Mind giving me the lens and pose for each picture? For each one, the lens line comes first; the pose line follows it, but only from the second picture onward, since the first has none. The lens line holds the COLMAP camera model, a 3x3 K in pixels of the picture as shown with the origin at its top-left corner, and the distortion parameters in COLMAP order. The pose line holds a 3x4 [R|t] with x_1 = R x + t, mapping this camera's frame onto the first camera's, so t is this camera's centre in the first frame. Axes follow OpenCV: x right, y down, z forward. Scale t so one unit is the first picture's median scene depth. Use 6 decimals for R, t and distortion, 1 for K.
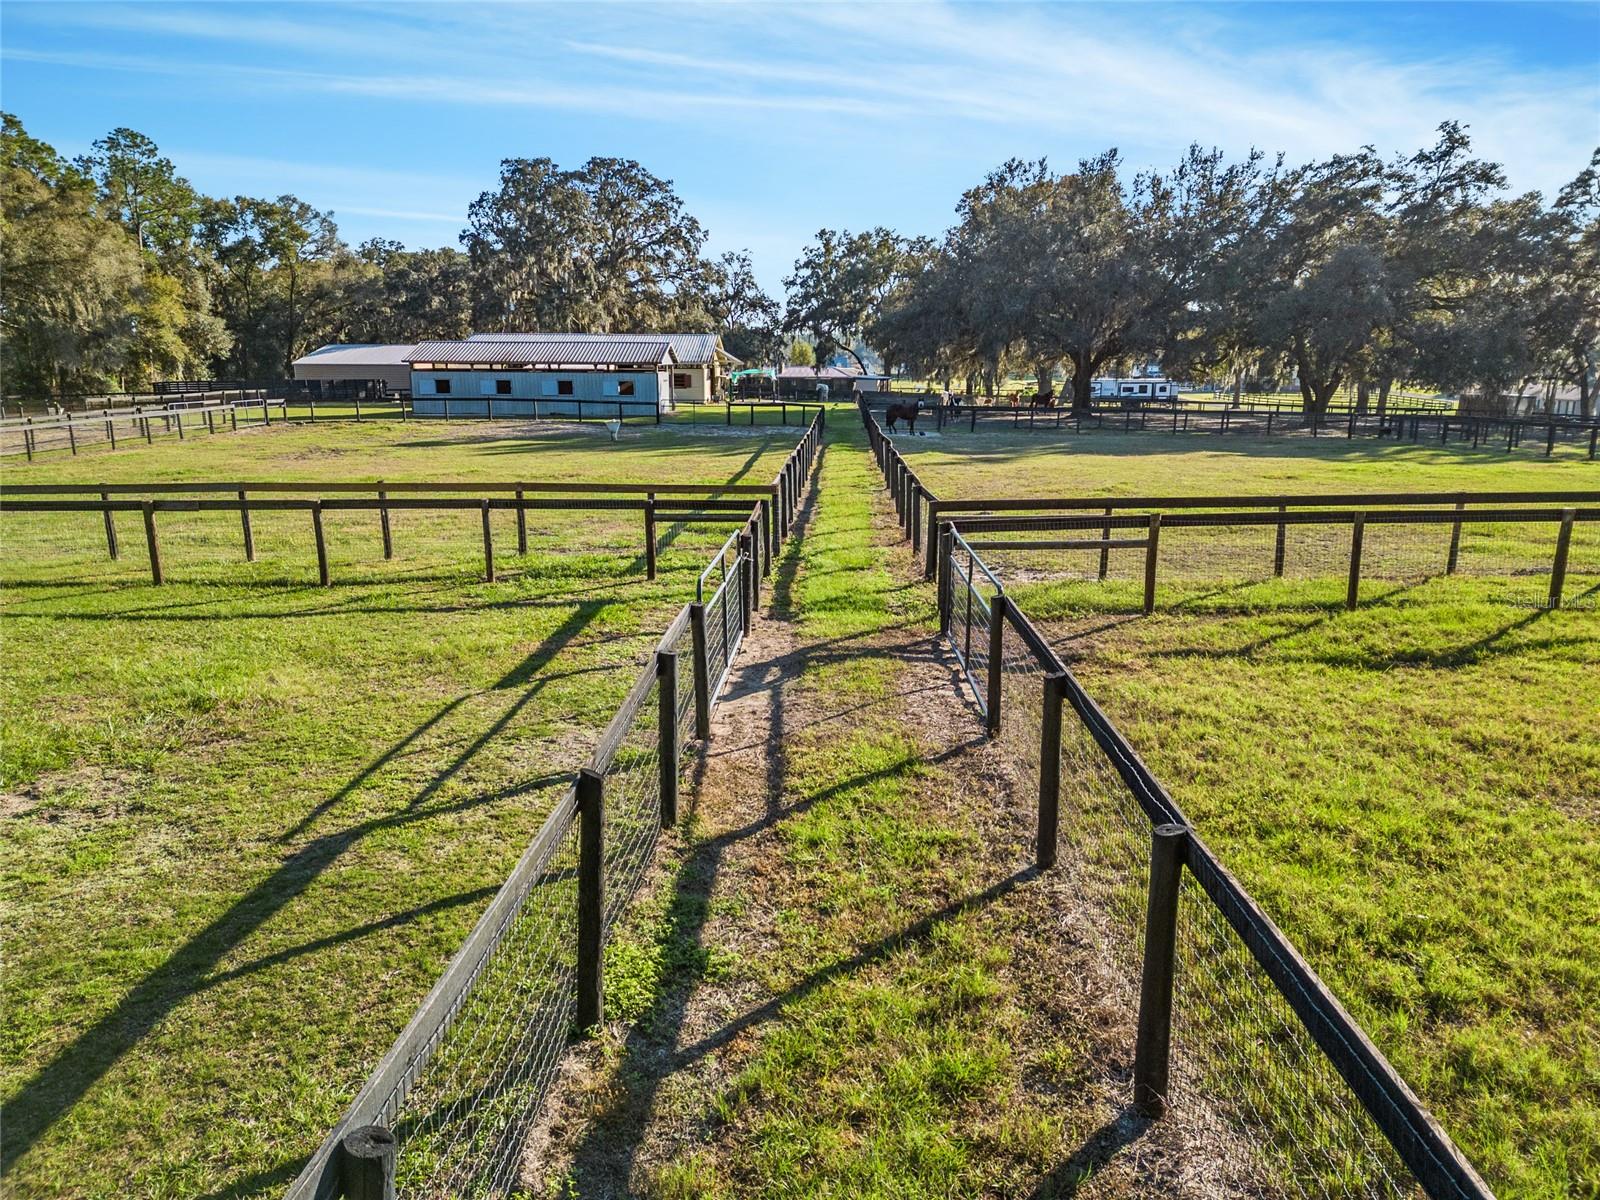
lens RADIAL K [[1201.8, 0, 800.0], [0, 1201.8, 600.0], [0, 0, 1]] dist [0.131851, -0.088984]
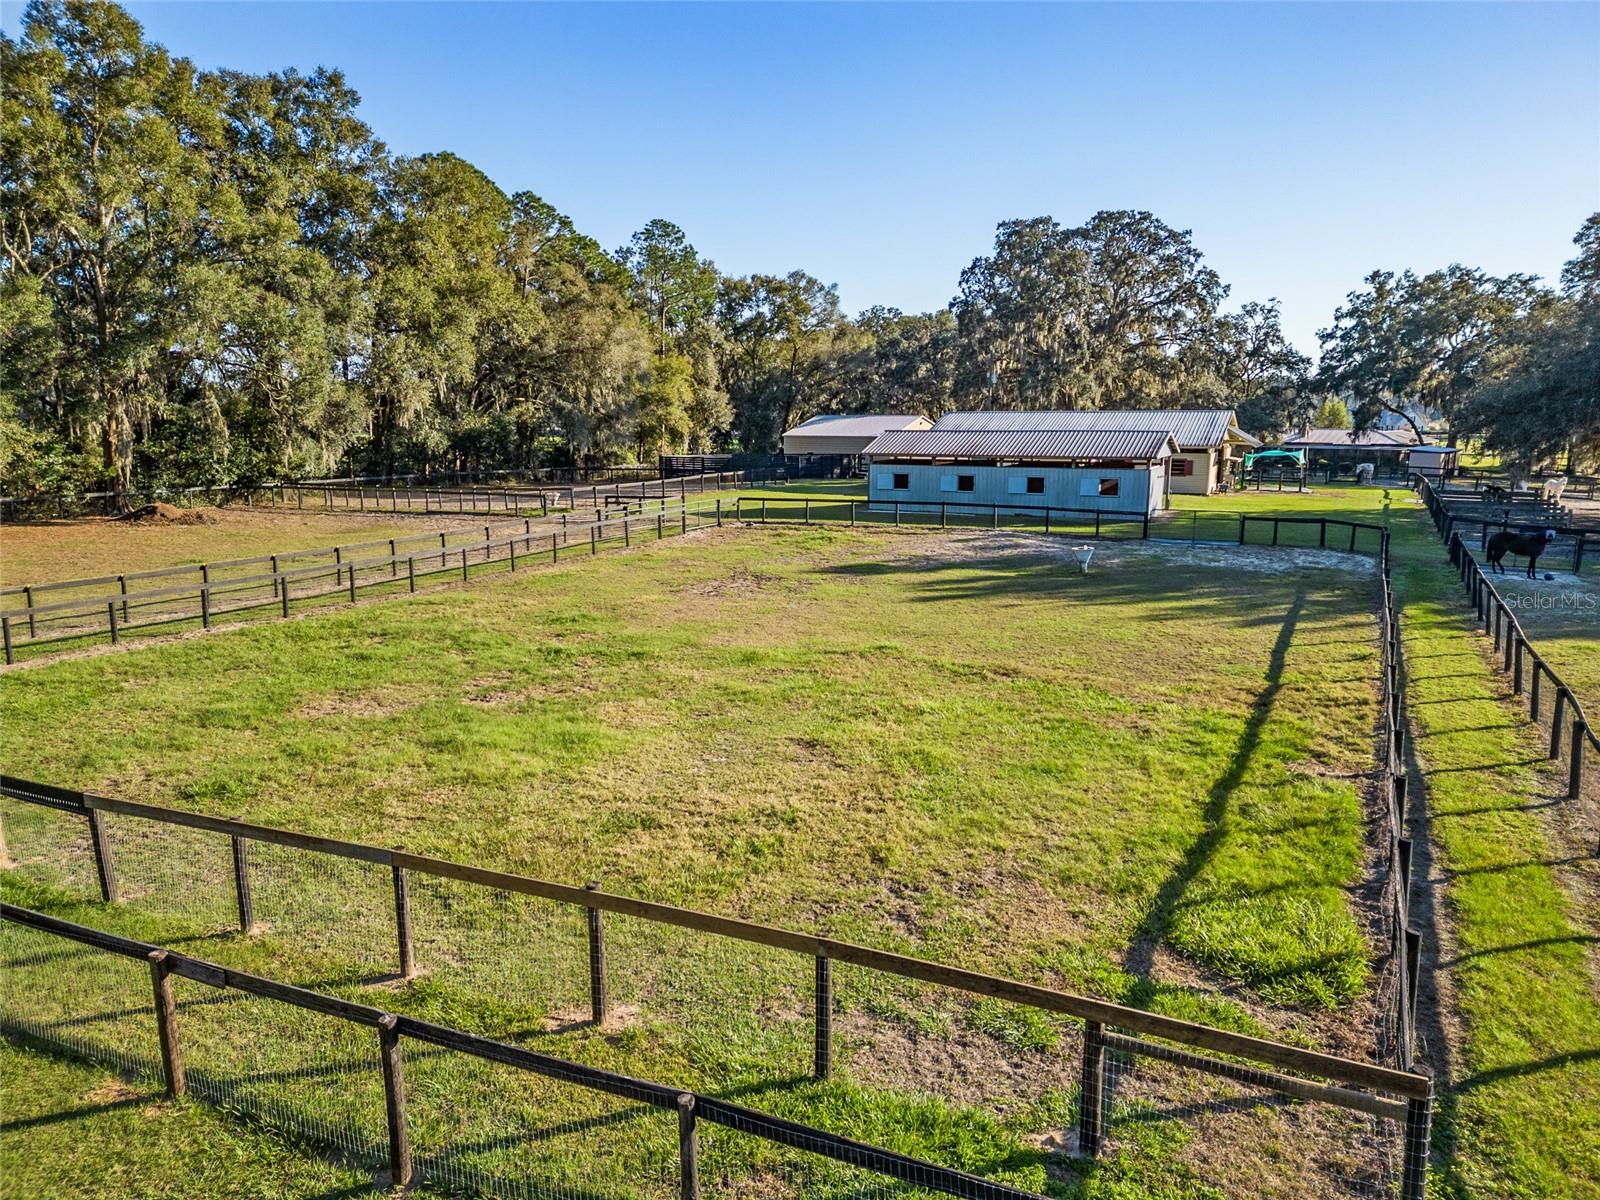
lens RADIAL K [[1201.8, 0, 800.0], [0, 1201.8, 600.0], [0, 0, 1]] dist [0.131851, -0.088984]
pose [[0.922502, 0.065284, -0.380431, -0.011038], [-0.079339, 0.996619, -0.021365, -0.039199], [0.377750, 0.049893, 0.924562, 0.096029]]
